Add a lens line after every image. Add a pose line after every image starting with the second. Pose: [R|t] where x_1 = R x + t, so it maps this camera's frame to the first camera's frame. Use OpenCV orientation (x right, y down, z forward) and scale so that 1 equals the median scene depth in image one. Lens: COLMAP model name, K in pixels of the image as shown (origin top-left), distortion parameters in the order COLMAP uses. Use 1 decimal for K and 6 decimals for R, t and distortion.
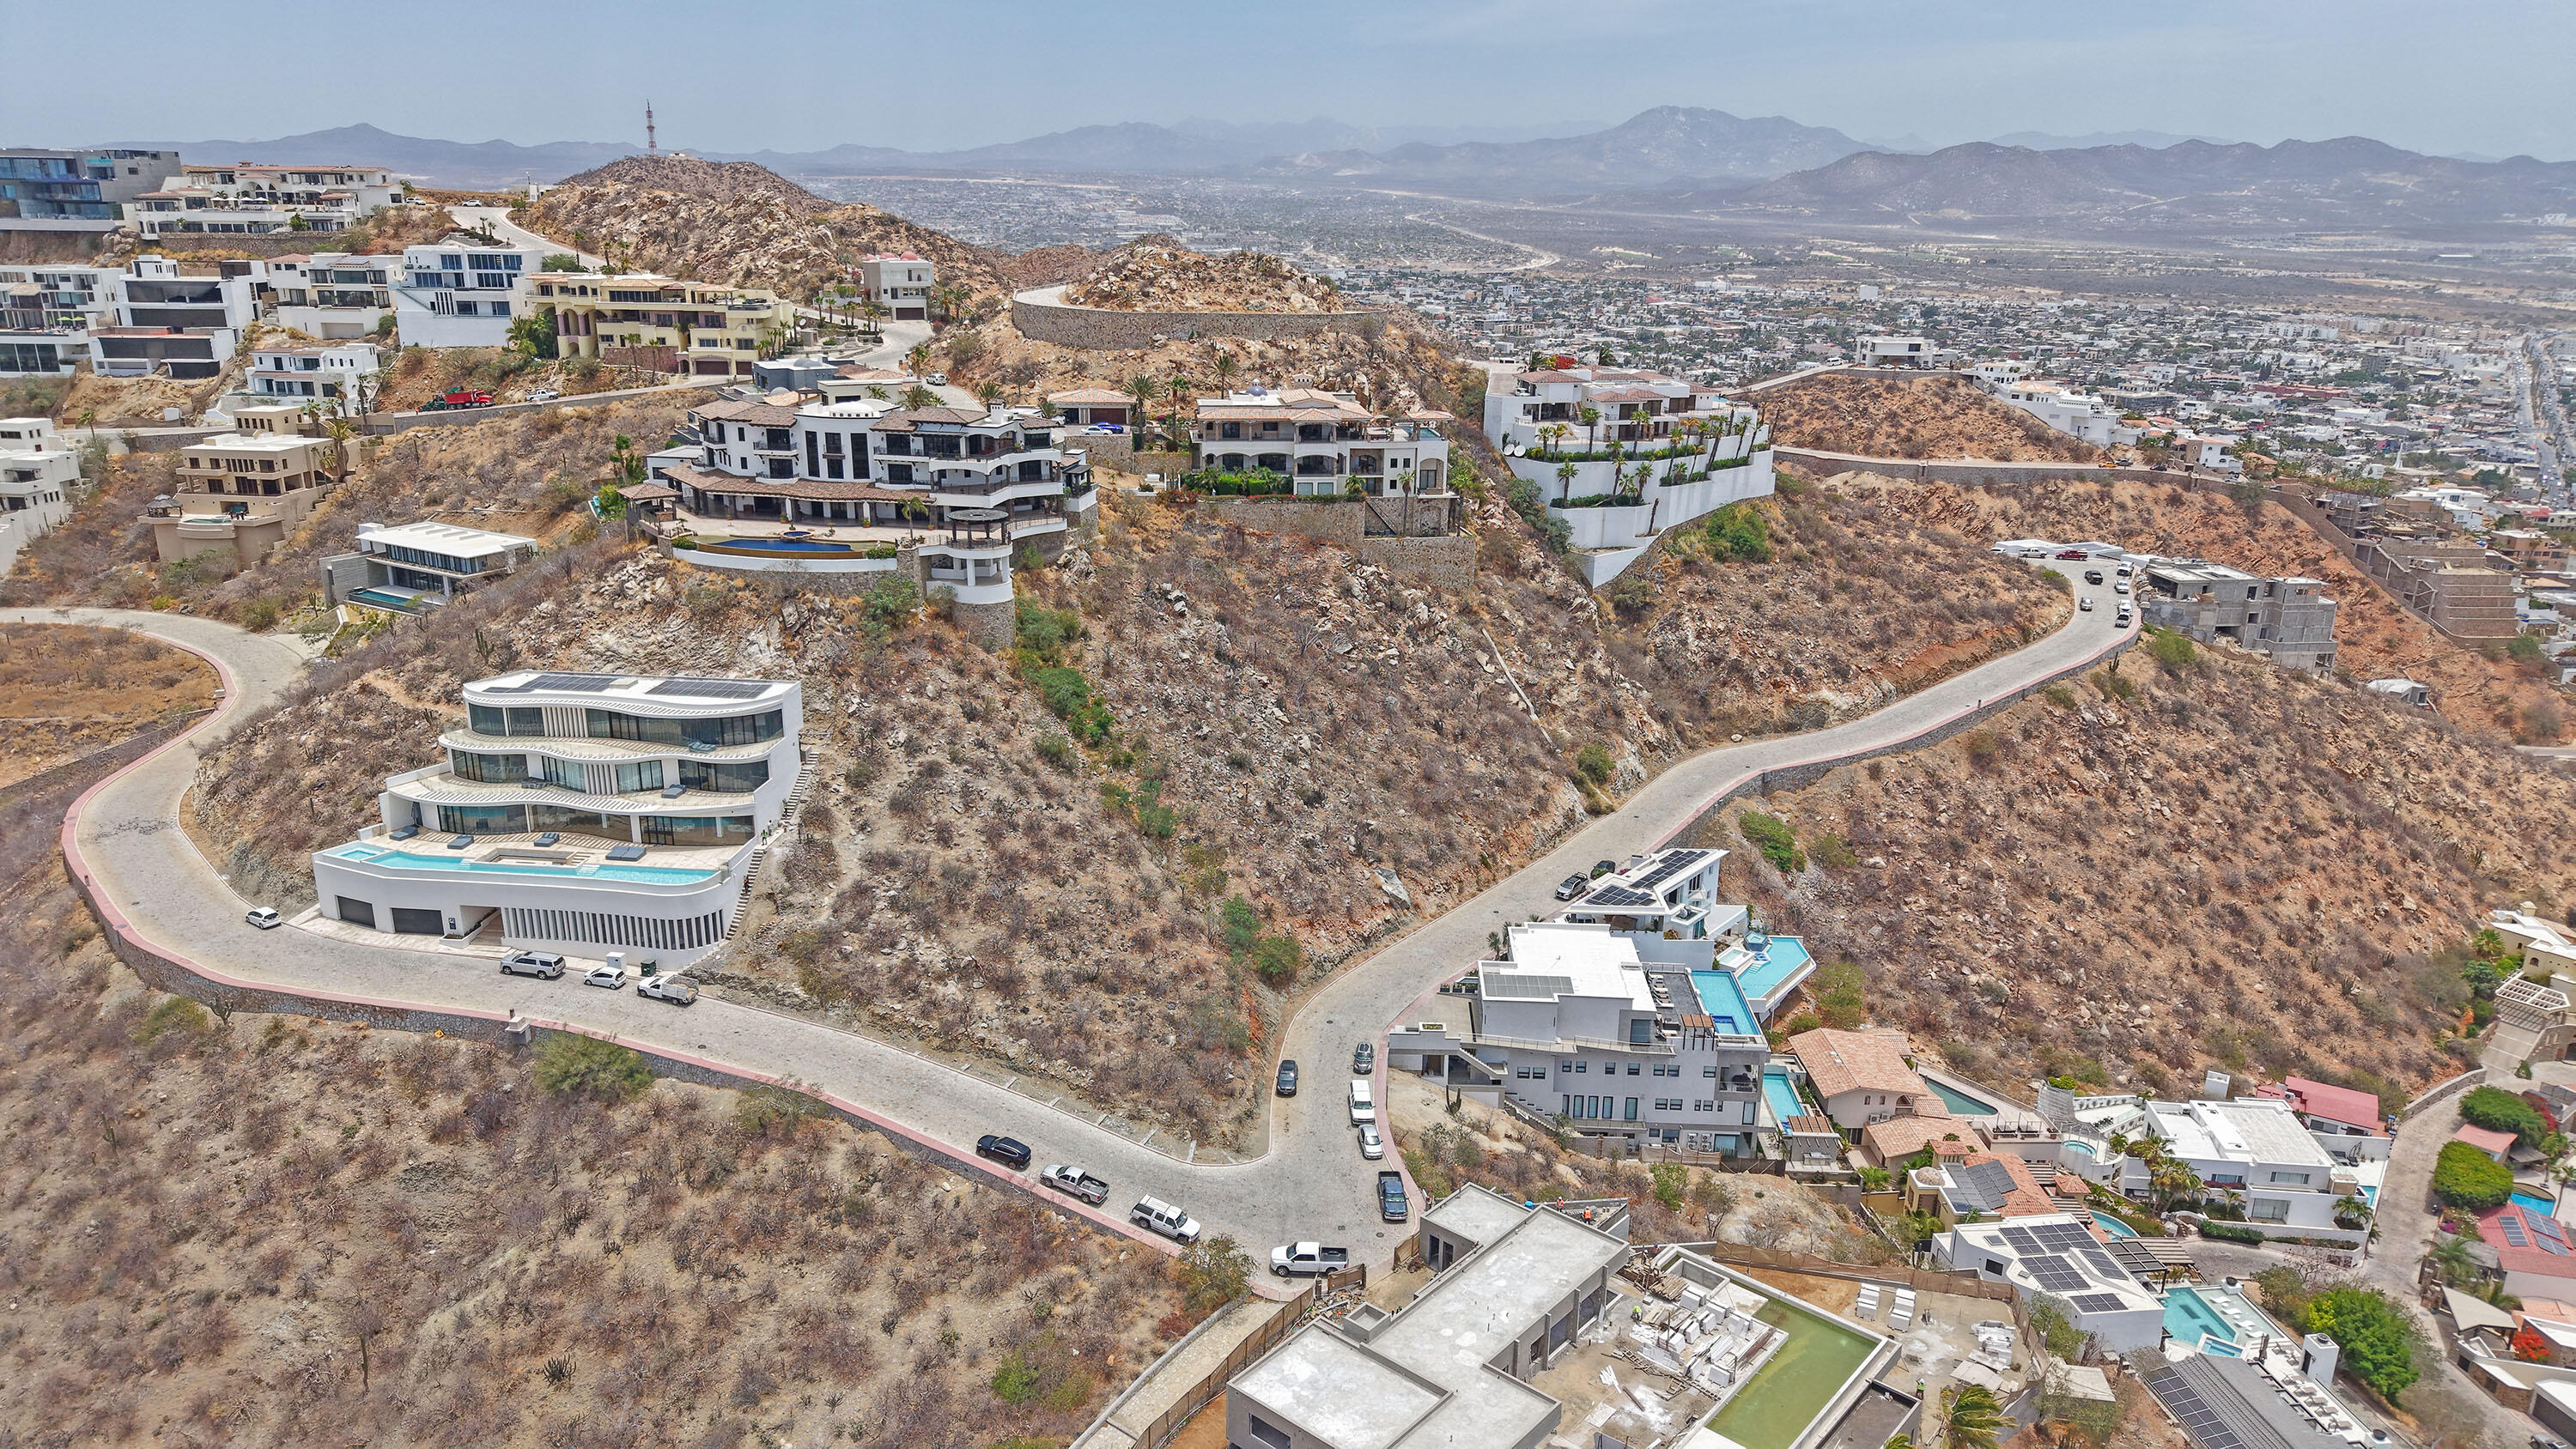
lens RADIAL K [[1698.4, 0, 1292.5], [0, 1698.4, 761.7], [0, 0, 1]] dist [0.074469, -0.099894]
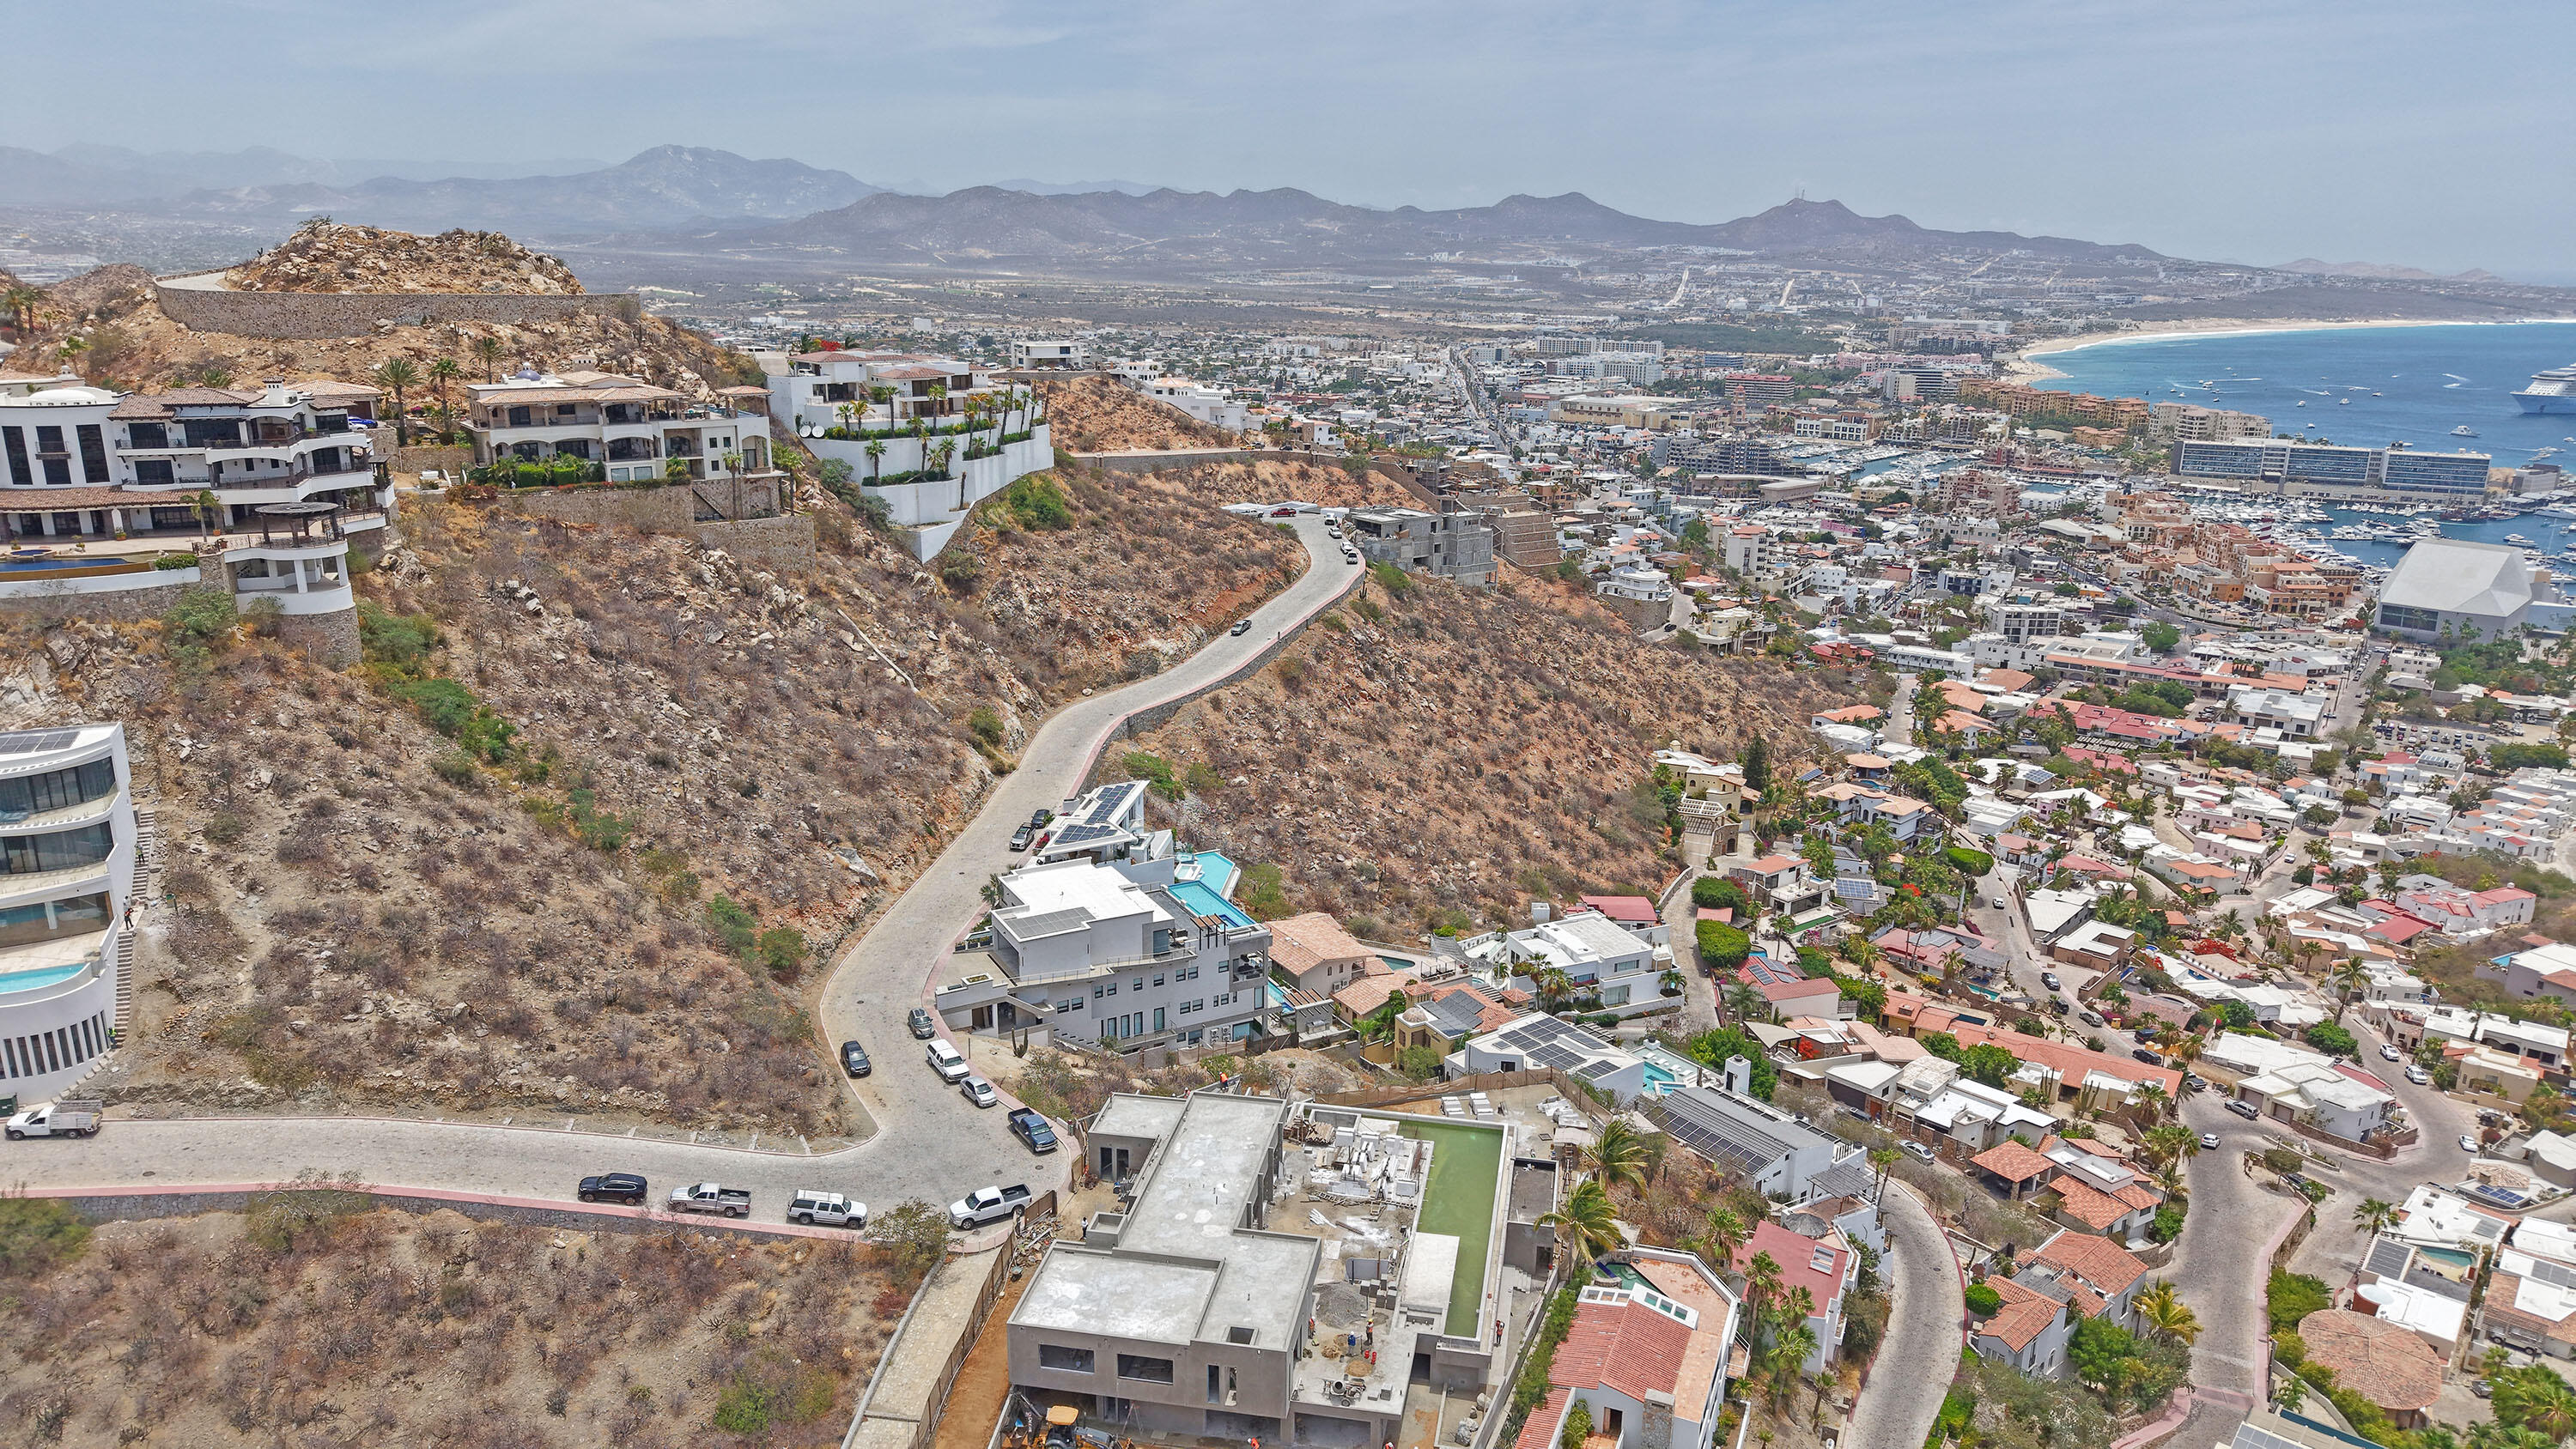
lens RADIAL K [[1698.4, 0, 1292.5], [0, 1698.4, 761.7], [0, 0, 1]] dist [0.074469, -0.099894]
pose [[0.862536, -0.148025, 0.483859, -0.175827], [0.158342, 0.987187, 0.019741, 0.034361], [-0.480582, 0.059588, 0.874923, 0.040210]]
